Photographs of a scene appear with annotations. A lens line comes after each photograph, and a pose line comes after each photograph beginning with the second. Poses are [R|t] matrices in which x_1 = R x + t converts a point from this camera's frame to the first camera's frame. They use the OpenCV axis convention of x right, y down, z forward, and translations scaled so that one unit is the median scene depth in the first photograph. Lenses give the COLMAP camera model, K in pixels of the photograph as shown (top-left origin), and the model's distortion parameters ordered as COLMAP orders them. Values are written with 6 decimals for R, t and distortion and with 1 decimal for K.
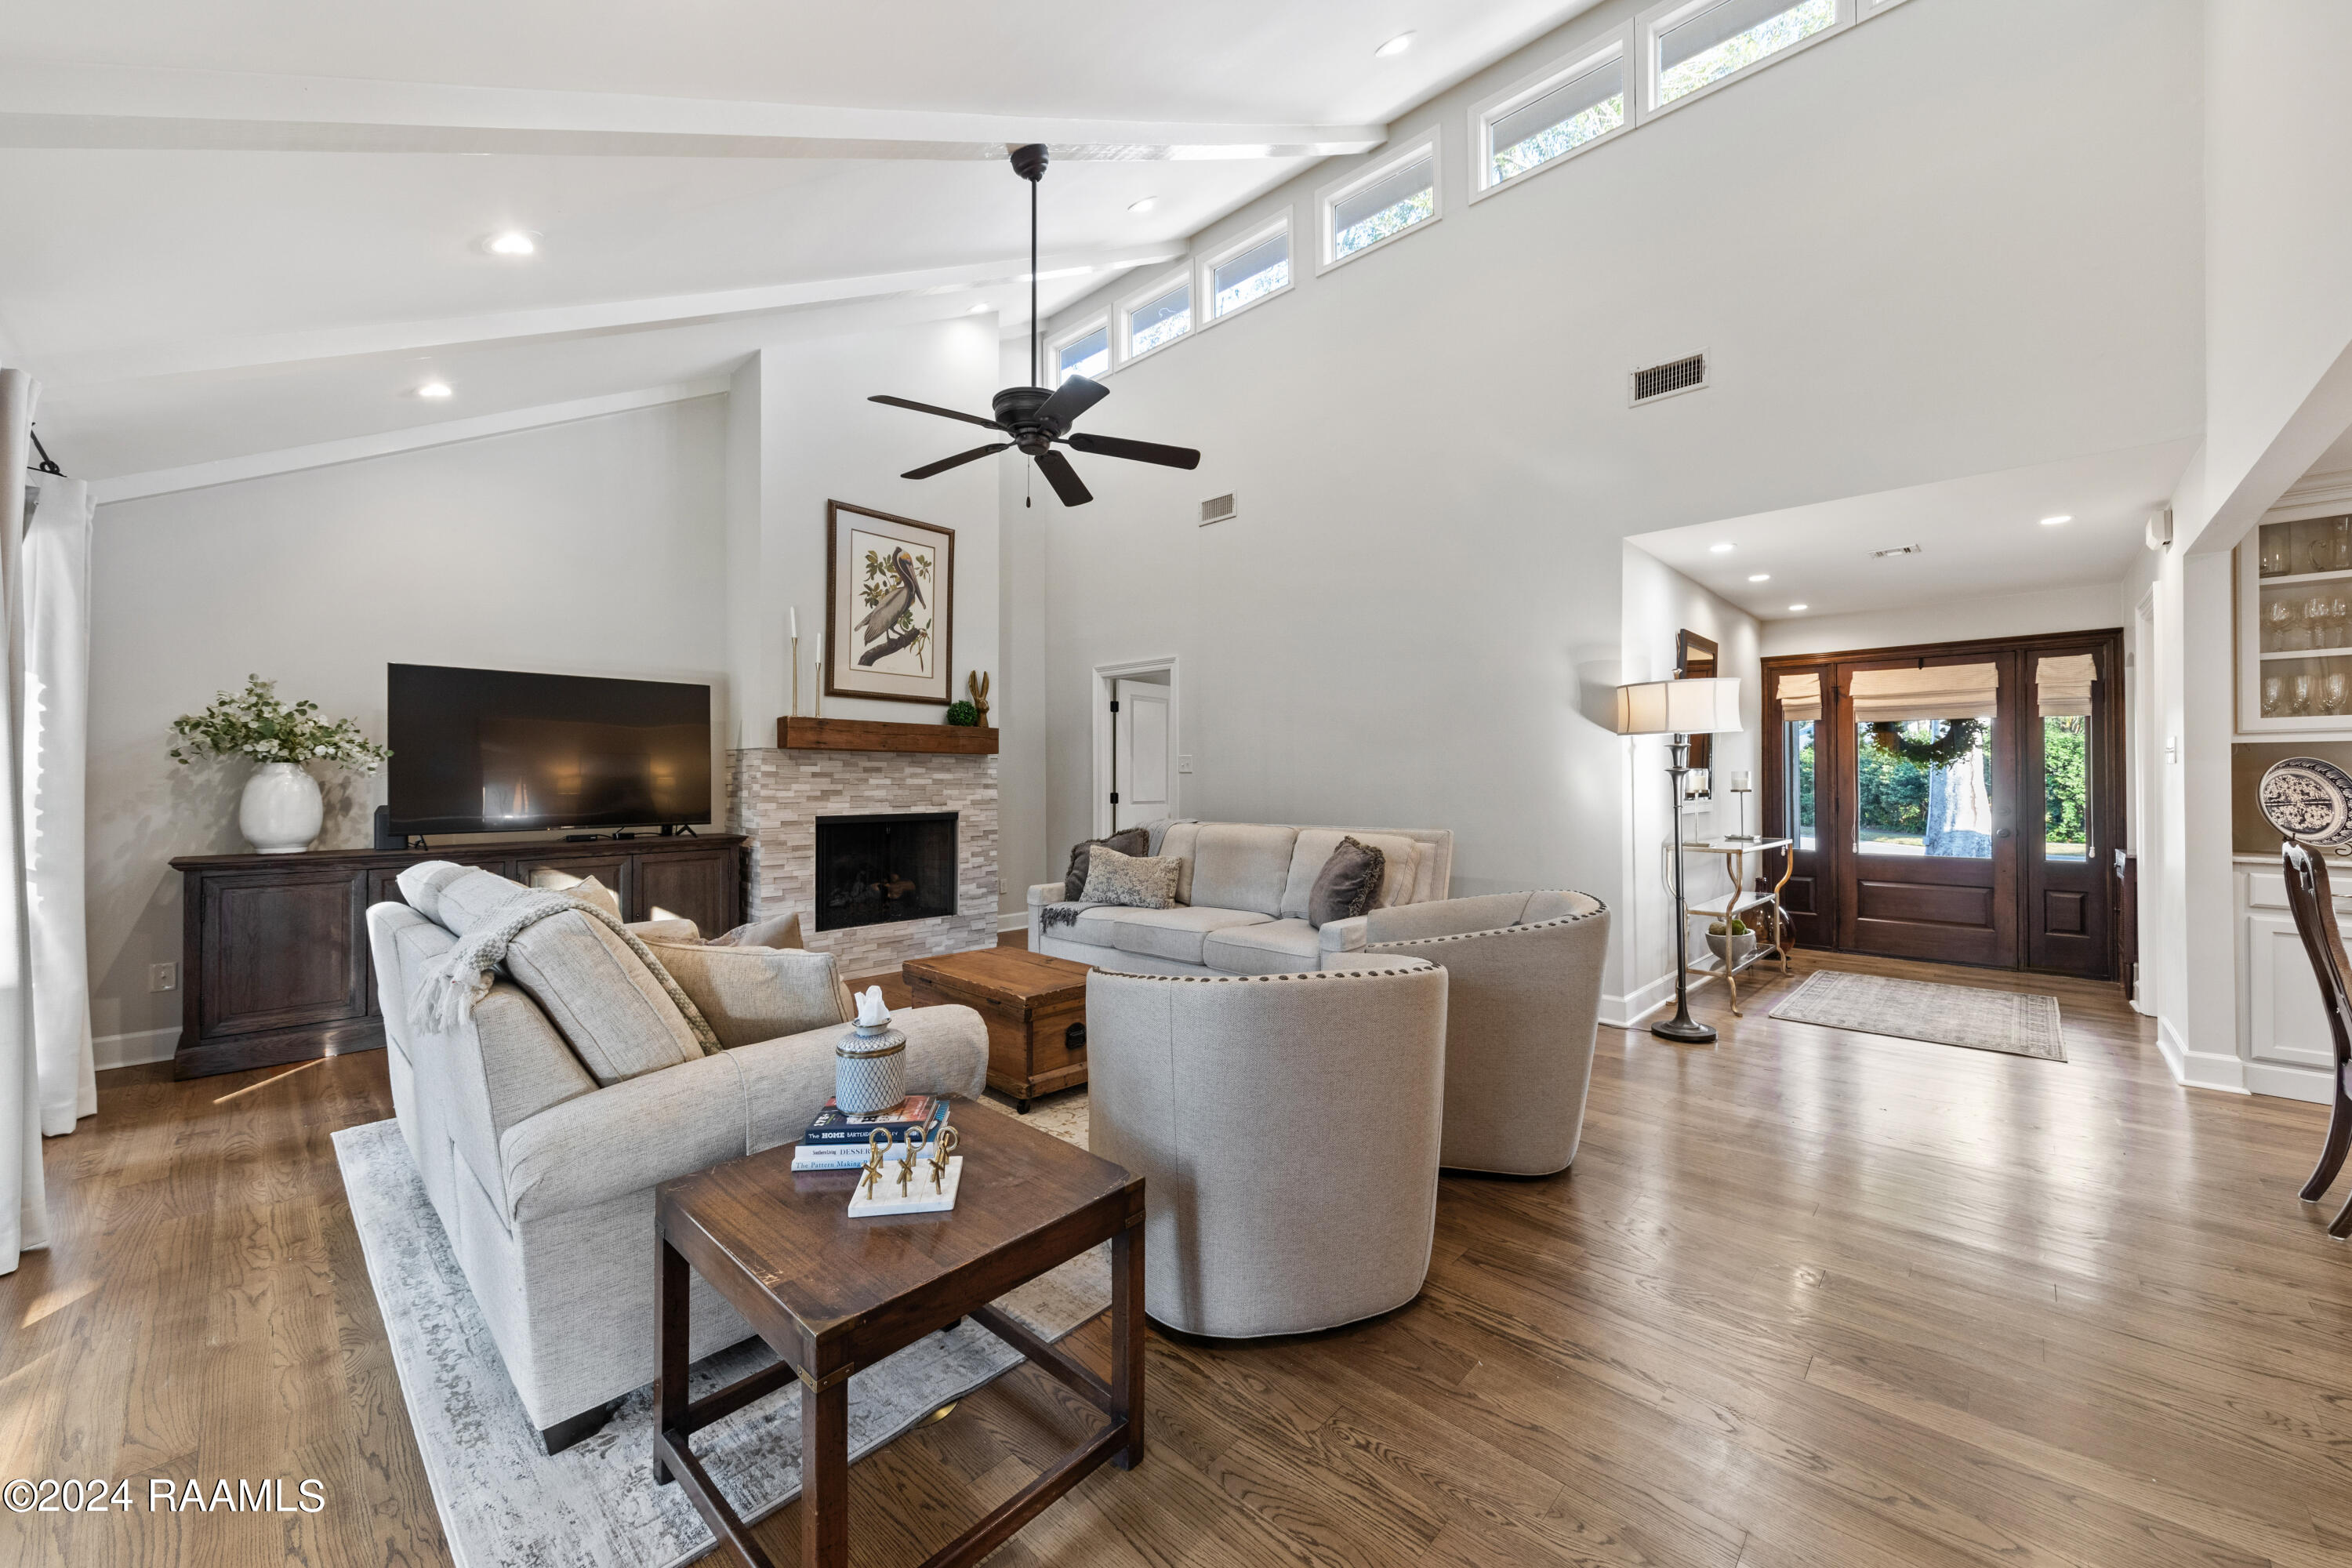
lens RADIAL K [[881.6, 0, 1162.9], [0, 881.6, 771.9], [0, 0, 1]] dist [-0.000707, -0.000003]
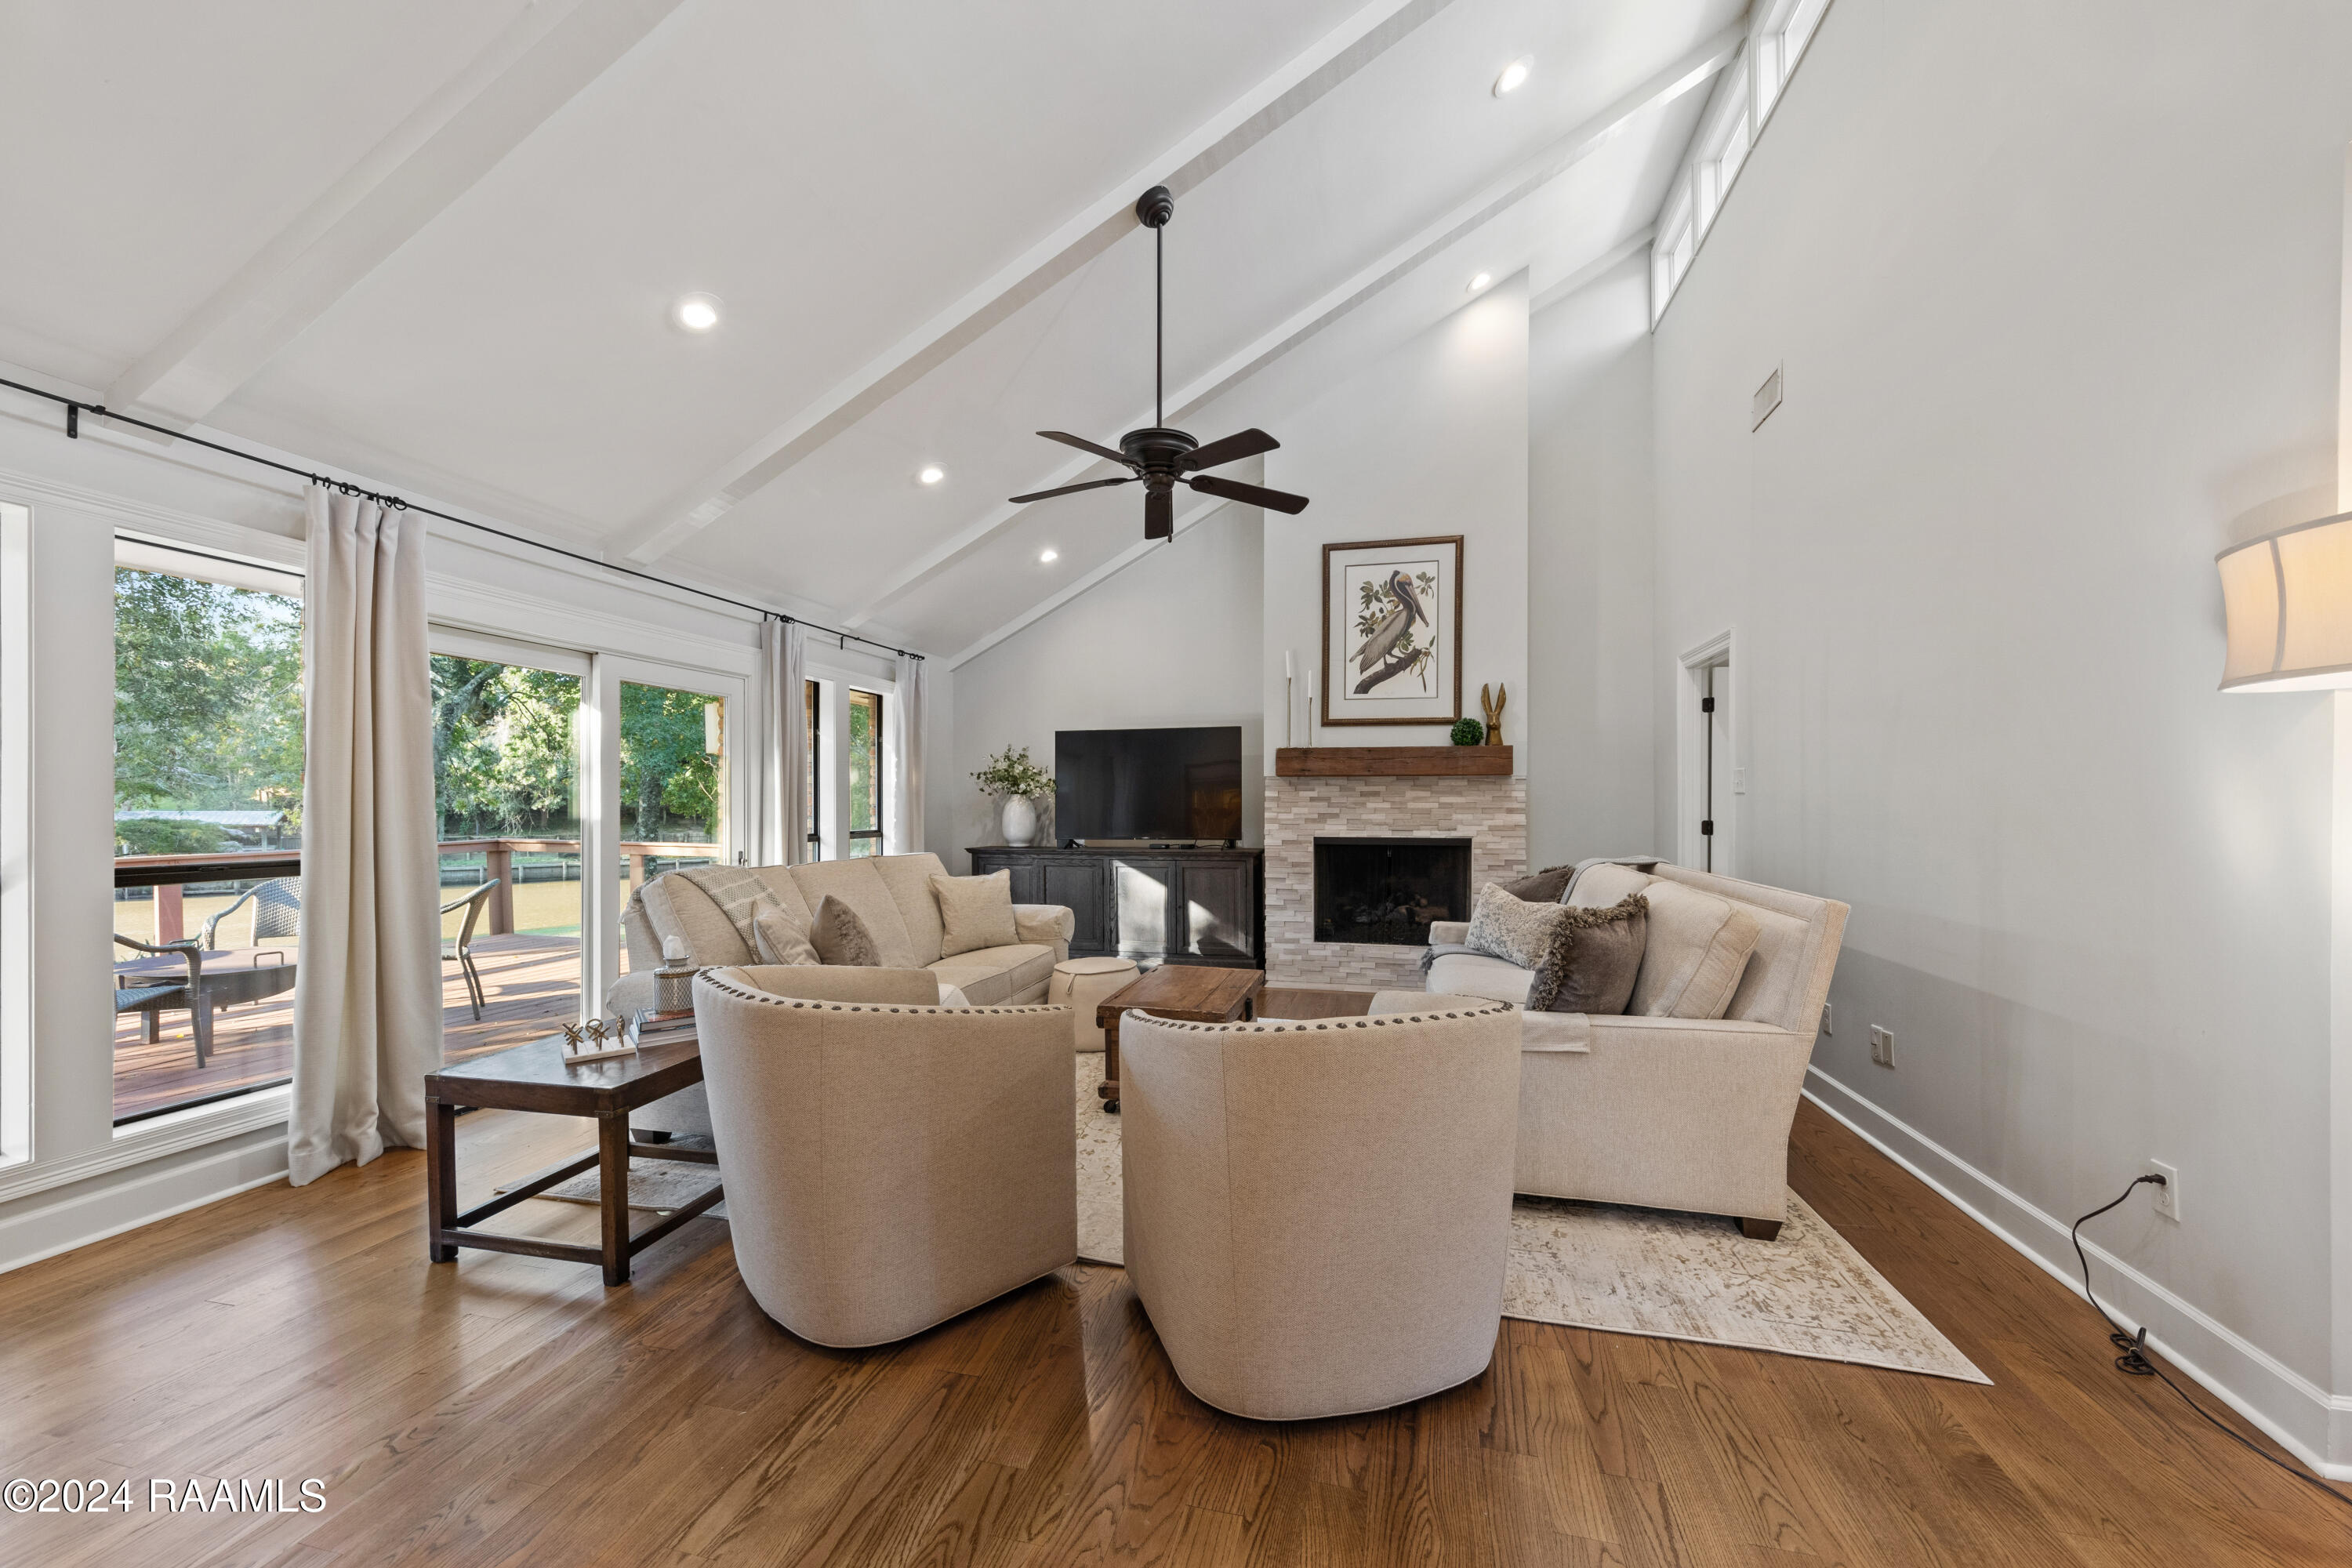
lens RADIAL K [[876.5, 0, 1184.5], [0, 876.5, 808.5], [0, 0, 1]] dist [0.001723, 0.000110]
pose [[0.493650, 0.005854, -0.869641, 0.457955], [0.009380, 0.999883, 0.012055, 0.000188], [0.869610, -0.014108, 0.493538, 0.305725]]
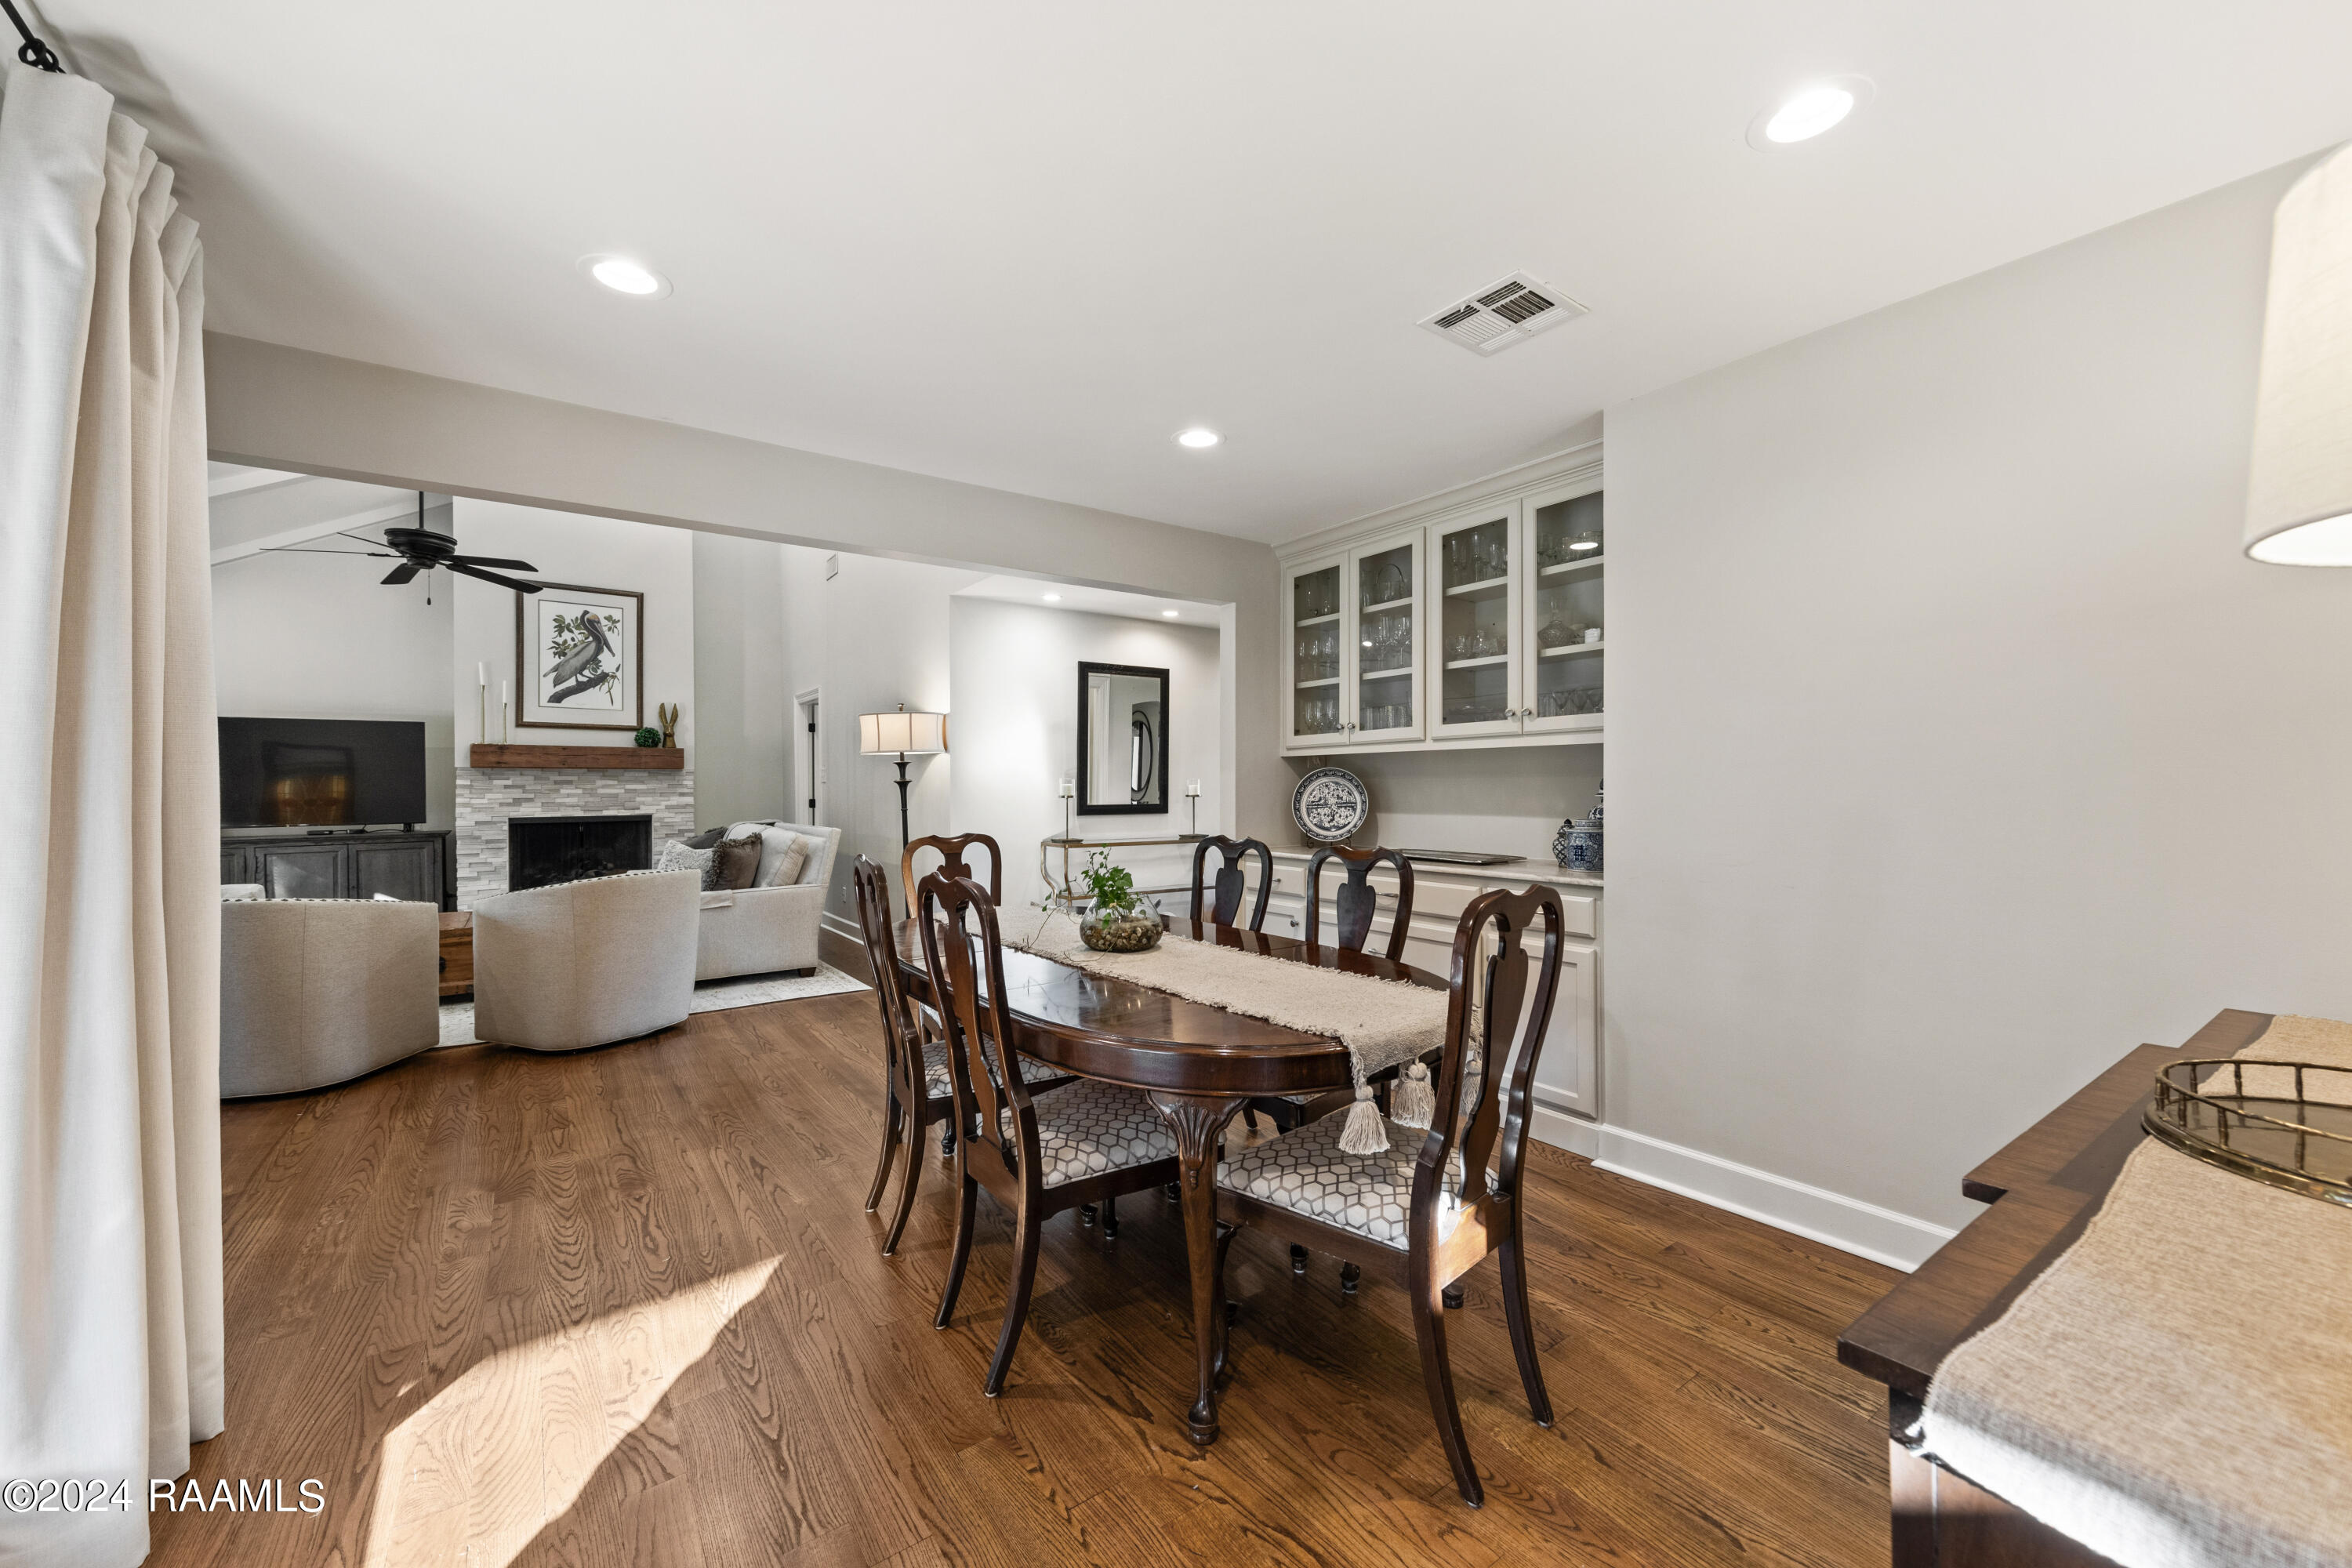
lens RADIAL K [[898.1, 0, 1177.1], [0, 898.1, 788.6], [0, 0, 1]] dist [0.003036, -0.000036]
pose [[0.983785, -0.005045, -0.179284, 0.810117], [0.007335, 0.999900, 0.012116, -0.002669], [0.179204, -0.013235, 0.983723, -0.151396]]
